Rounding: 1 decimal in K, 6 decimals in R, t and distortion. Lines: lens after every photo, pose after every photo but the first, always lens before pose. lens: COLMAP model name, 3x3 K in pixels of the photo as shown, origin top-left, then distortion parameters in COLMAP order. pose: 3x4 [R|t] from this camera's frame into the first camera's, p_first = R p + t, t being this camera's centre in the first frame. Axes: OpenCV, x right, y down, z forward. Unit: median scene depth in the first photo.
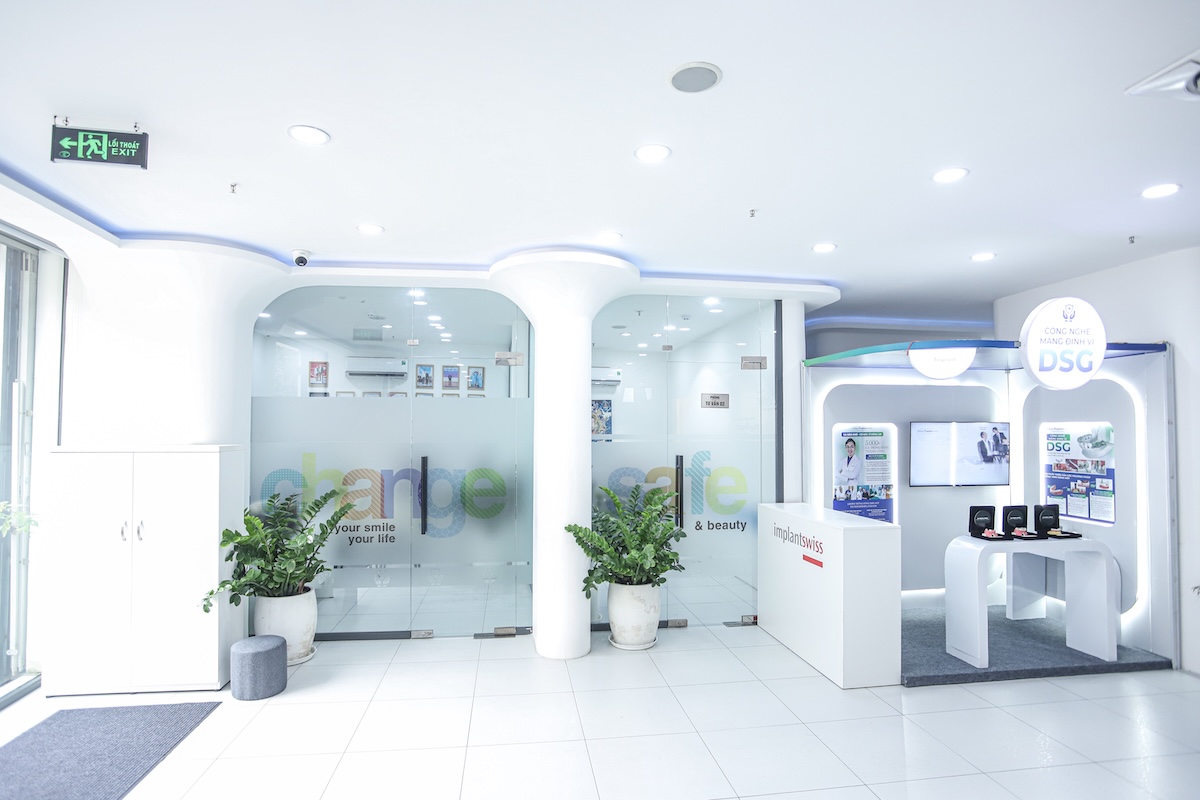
lens RADIAL K [[628.2, 0, 585.4], [0, 628.2, 405.9], [0, 0, 1]] dist [-0.072322, 0.031062]
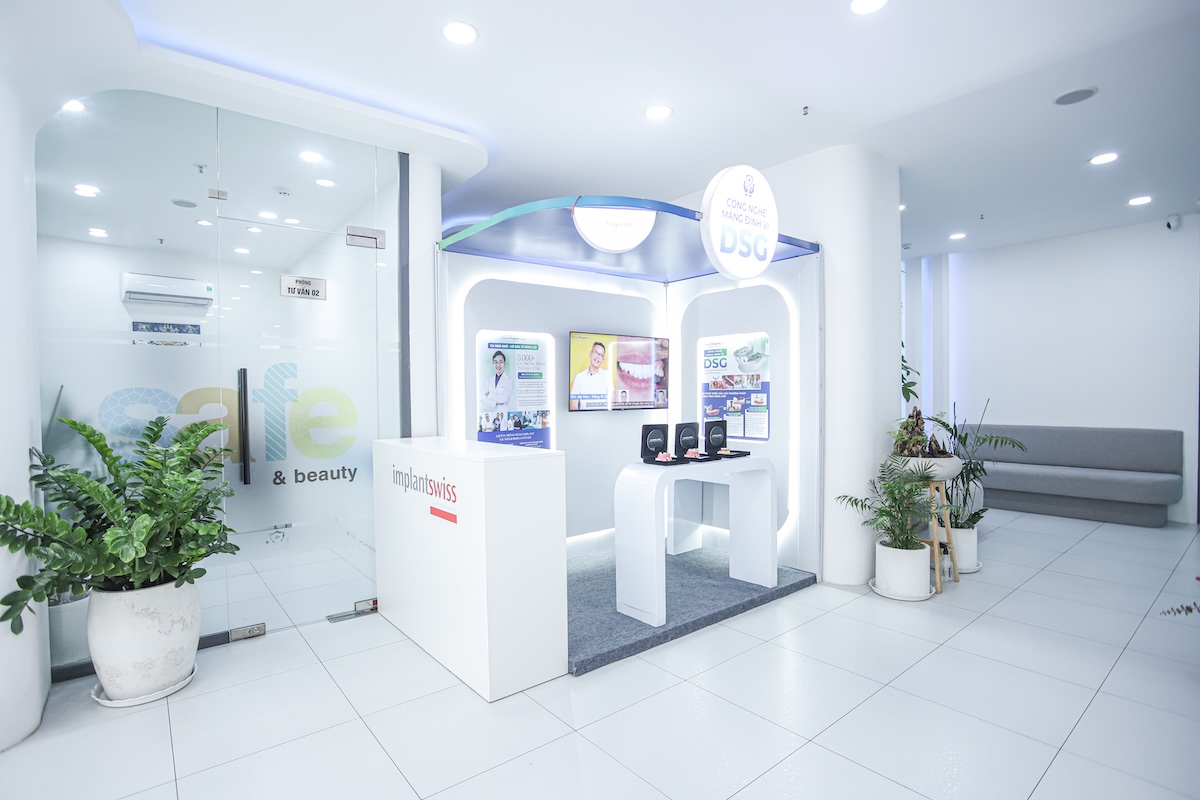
lens RADIAL K [[592.4, 0, 593.9], [0, 592.4, 406.8], [0, 0, 1]] dist [-0.057644, 0.000586]
pose [[0.853273, -0.024260, 0.520900, 0.163236], [-0.006346, 0.998360, 0.056891, 0.089710], [-0.521426, -0.051849, 0.851720, 0.352350]]
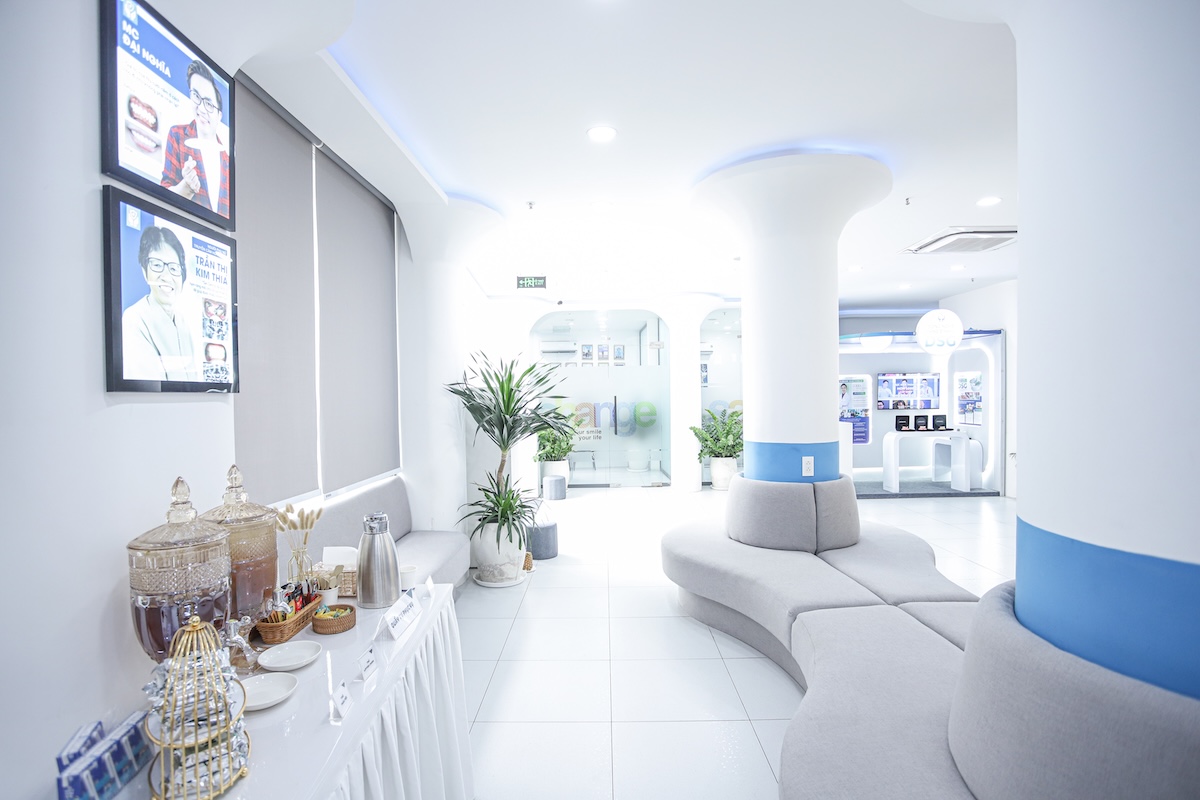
lens RADIAL K [[628.2, 0, 585.4], [0, 628.2, 405.9], [0, 0, 1]] dist [-0.072322, 0.031062]
pose [[0.990154, -0.015842, -0.139084, -0.077080], [0.023940, 0.998102, 0.056747, -0.003390], [0.137921, -0.059518, 0.988653, -1.015583]]
